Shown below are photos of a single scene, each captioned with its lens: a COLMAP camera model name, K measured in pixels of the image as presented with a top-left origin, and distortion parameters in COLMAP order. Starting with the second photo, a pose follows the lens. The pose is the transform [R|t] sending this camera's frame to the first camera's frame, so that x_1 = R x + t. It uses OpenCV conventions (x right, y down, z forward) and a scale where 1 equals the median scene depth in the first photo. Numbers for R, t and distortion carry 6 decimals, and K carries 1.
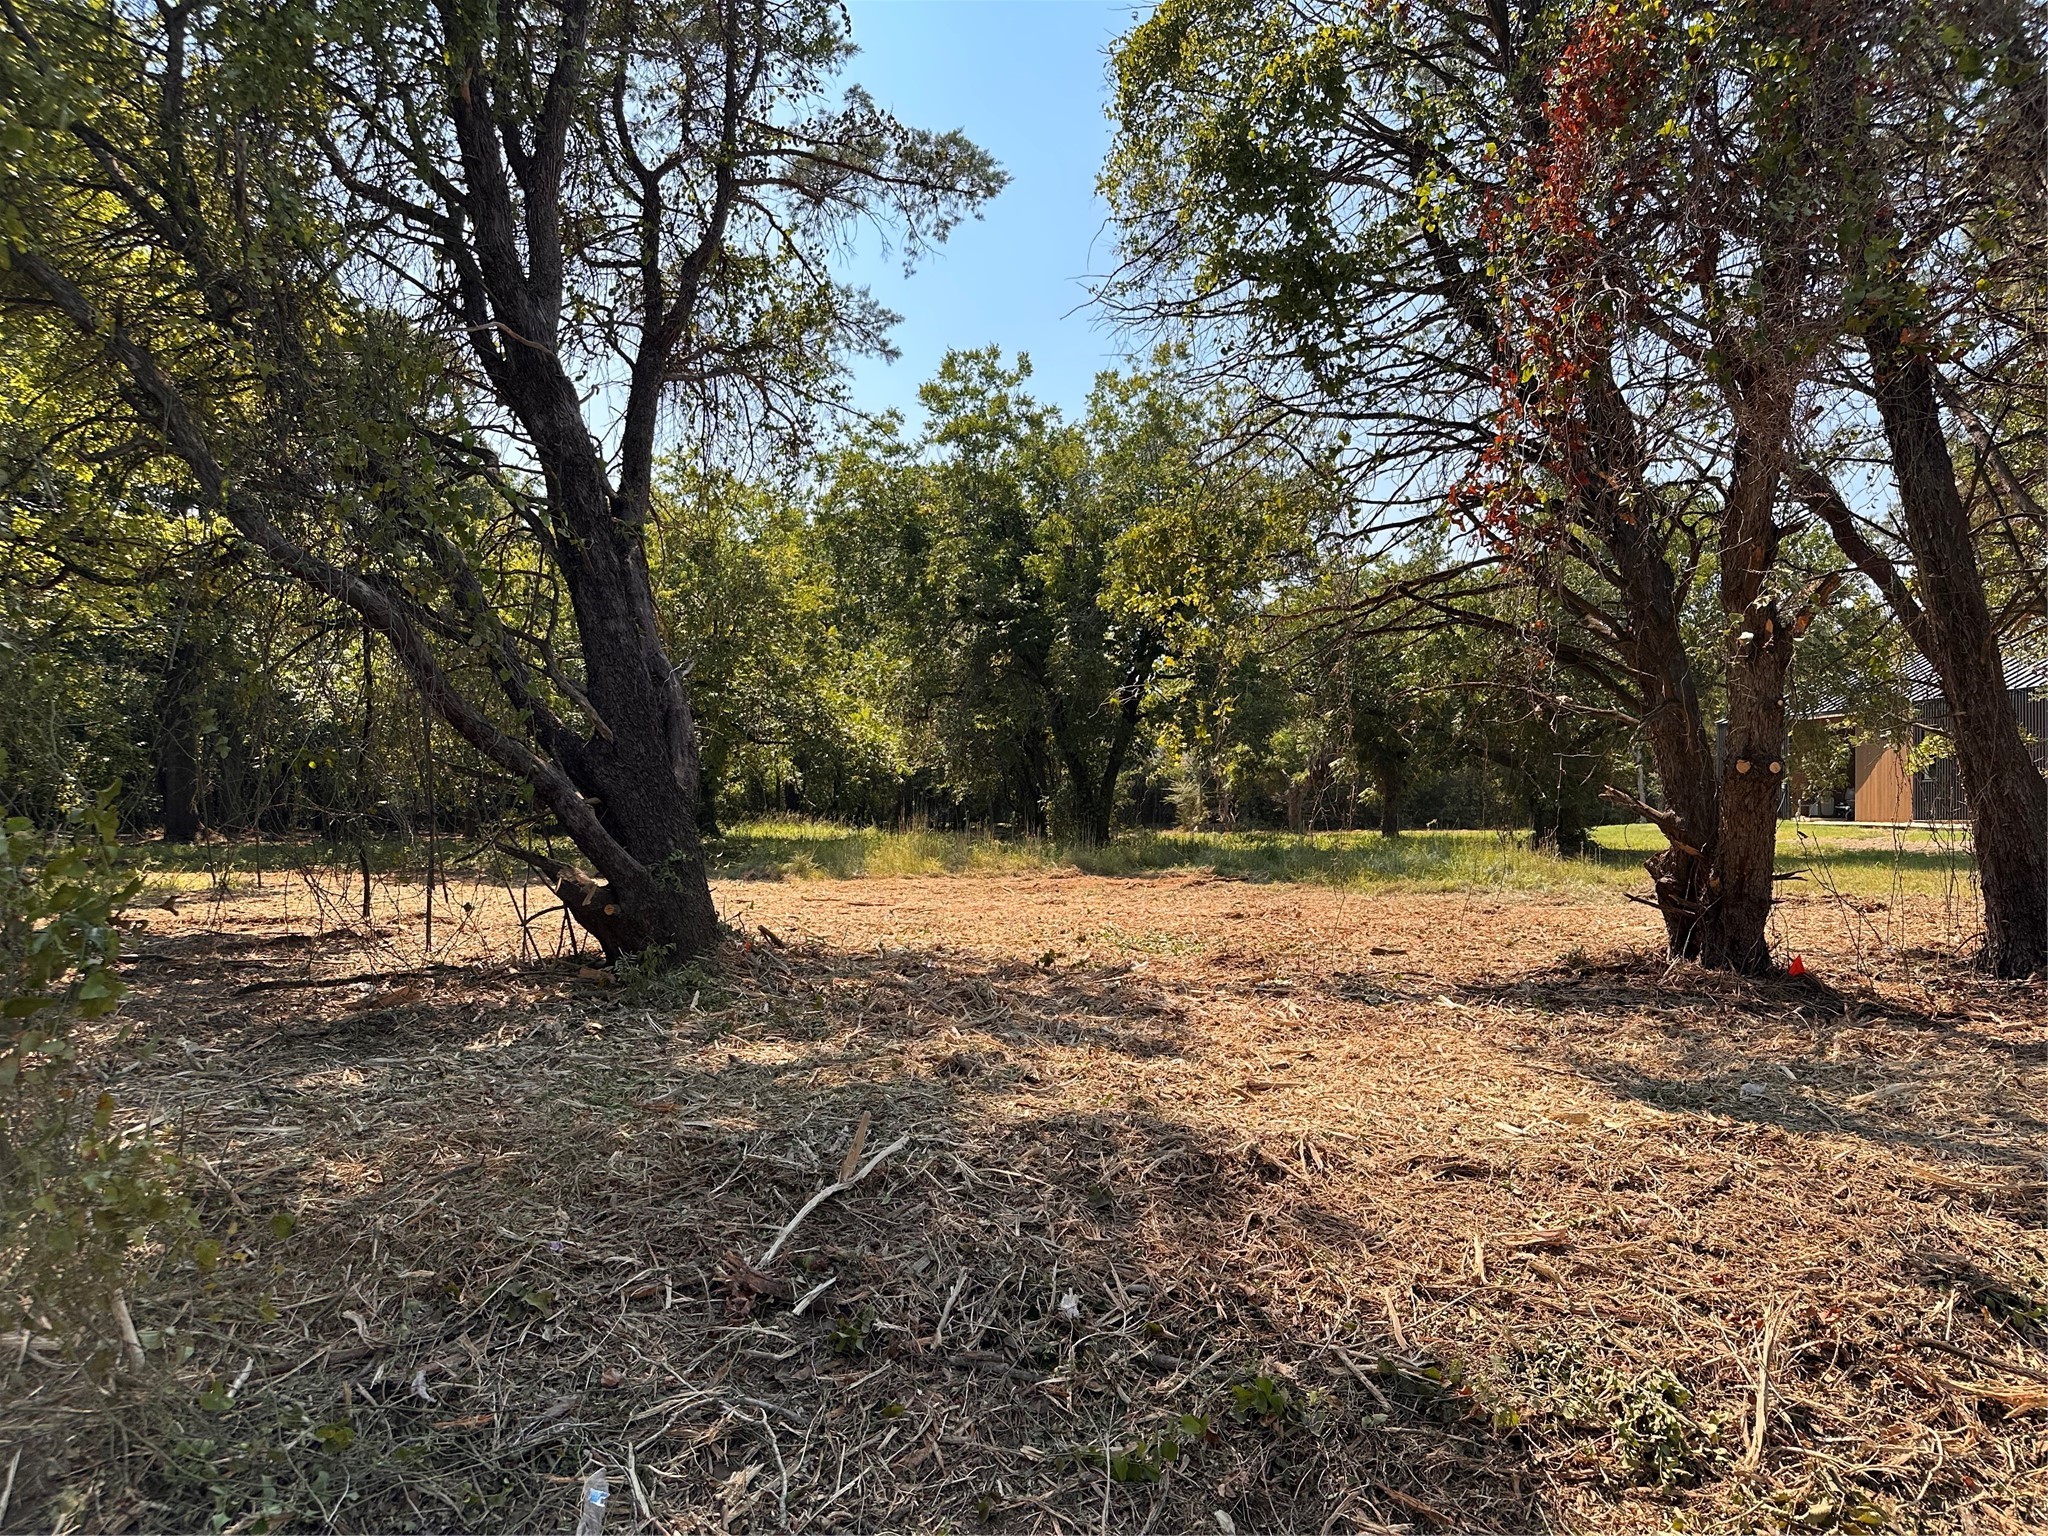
lens RADIAL K [[1411.8, 0, 1013.5], [0, 1411.8, 765.9], [0, 0, 1]] dist [0.123968, -0.199959]
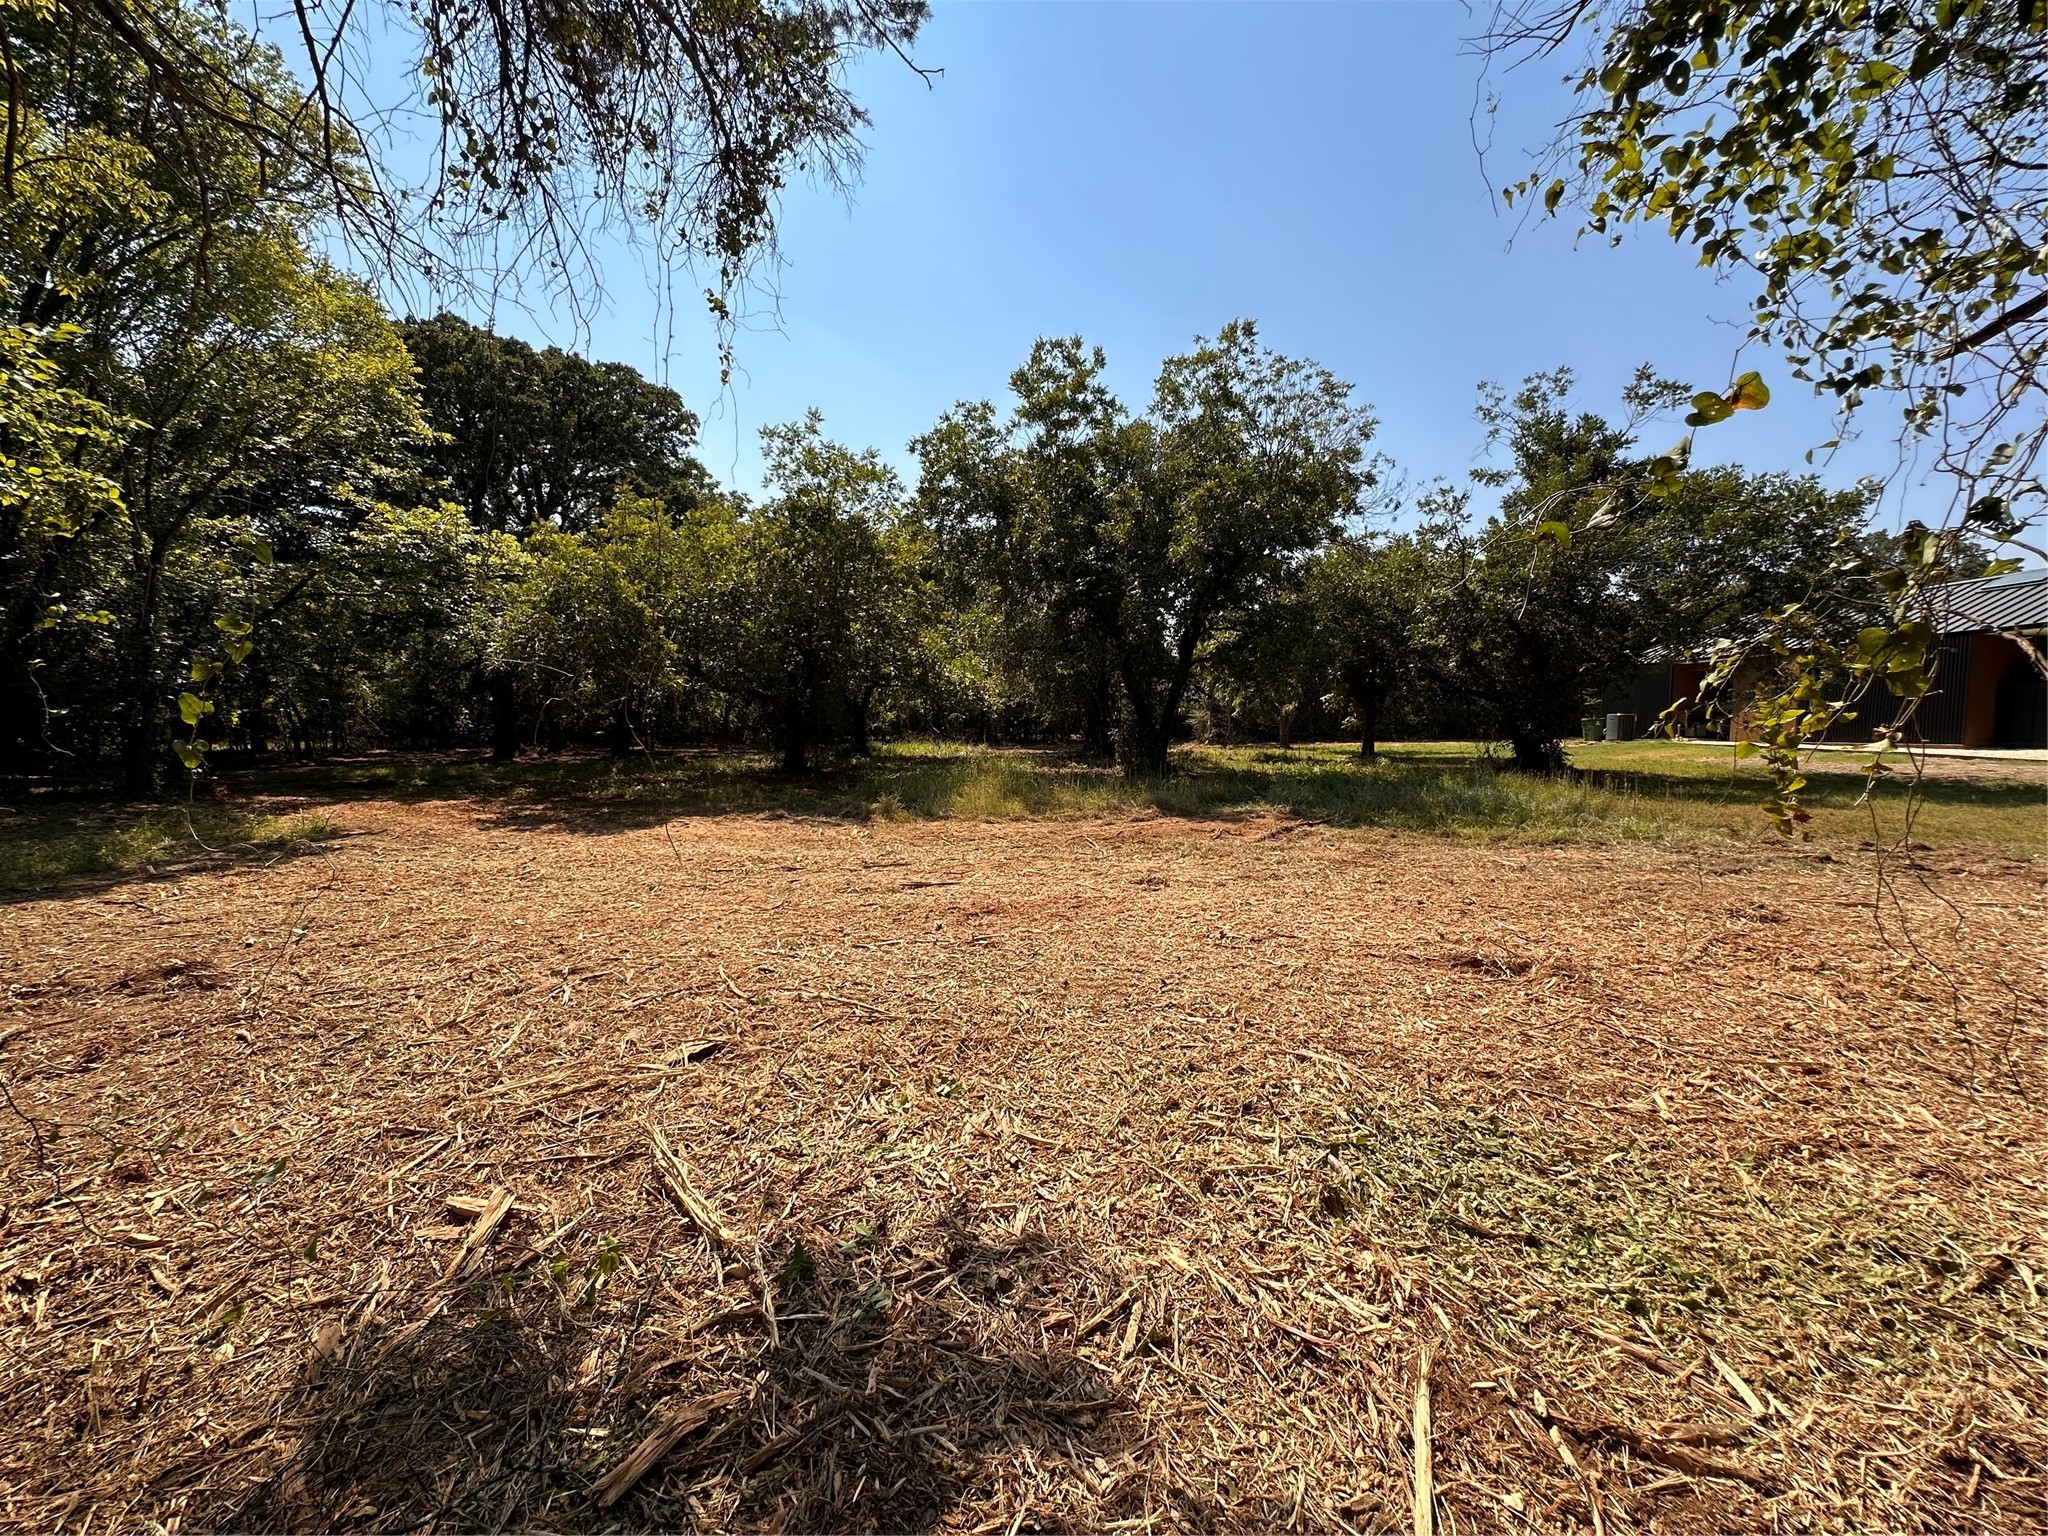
lens RADIAL K [[811.2, 0, 1025.3], [0, 811.2, 769.8], [0, 0, 1]] dist [-0.001298, 0.000440]
pose [[0.997772, 0.006072, -0.066440, -0.007429], [-0.000464, 0.996457, 0.084099, -0.003070], [0.066716, -0.083881, 0.994240, 0.316982]]
